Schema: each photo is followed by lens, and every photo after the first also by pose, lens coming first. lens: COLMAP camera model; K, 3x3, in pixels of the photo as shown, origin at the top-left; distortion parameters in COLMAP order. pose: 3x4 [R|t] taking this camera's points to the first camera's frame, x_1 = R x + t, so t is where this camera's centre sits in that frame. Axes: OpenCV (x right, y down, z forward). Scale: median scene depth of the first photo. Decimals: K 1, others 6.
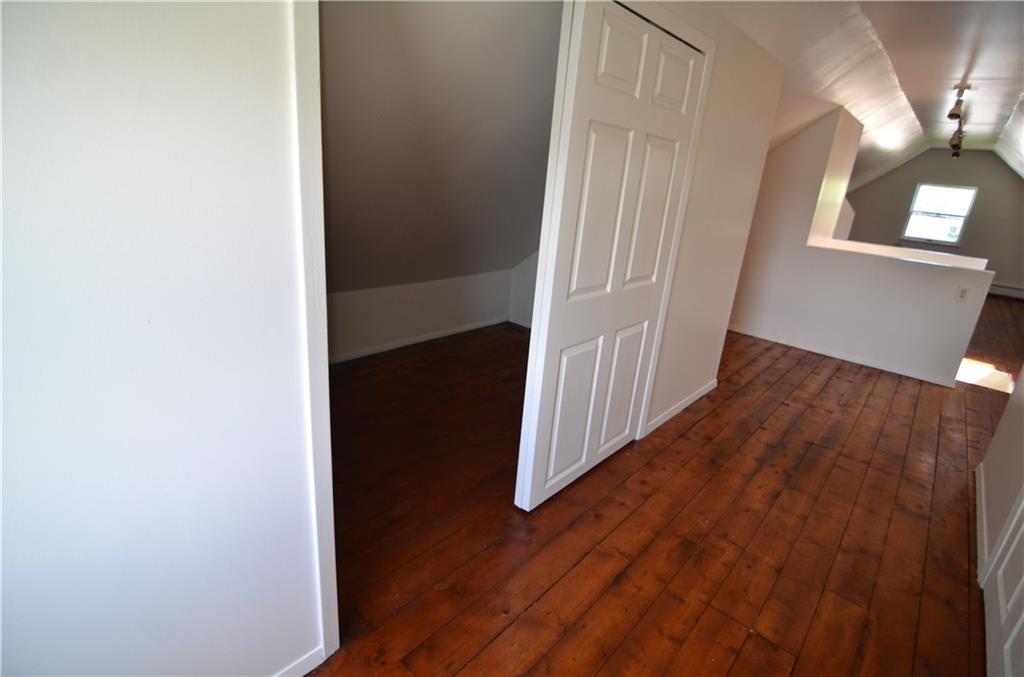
lens RADIAL K [[506.1, 0, 510.1], [0, 506.1, 340.7], [0, 0, 1]] dist [-0.011939, -0.005656]
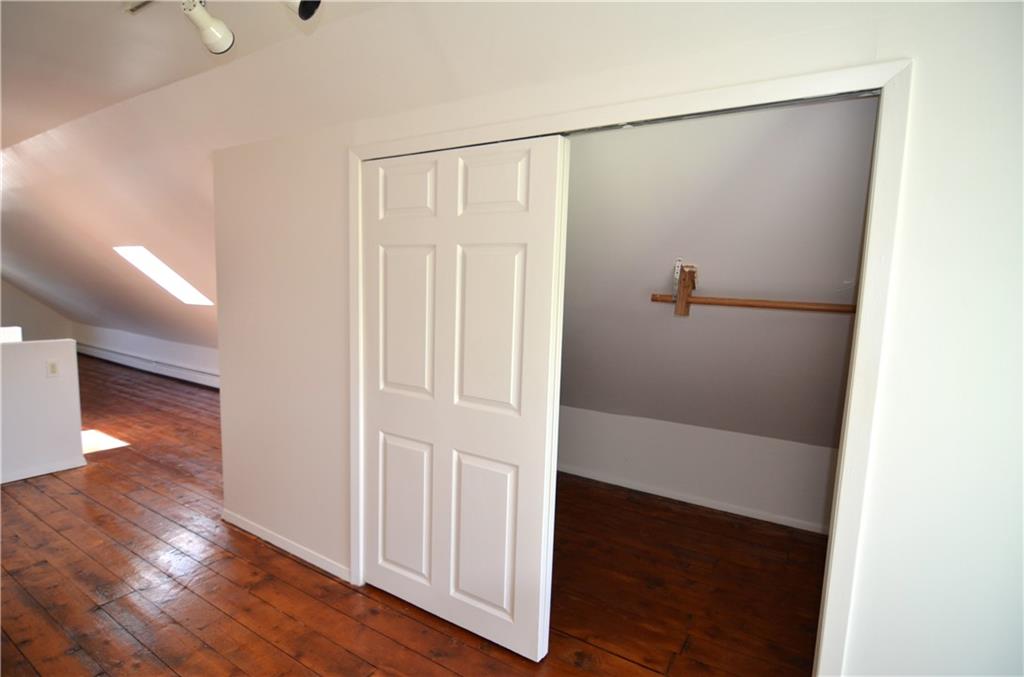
lens RADIAL K [[506.1, 0, 511.9], [0, 506.1, 340.7], [0, 0, 1]] dist [-0.011939, -0.005656]
pose [[-0.165647, -0.189072, 0.967891, -0.116605], [0.267965, 0.935895, 0.228682, -0.142091], [-0.949082, 0.297241, -0.104364, 0.322893]]
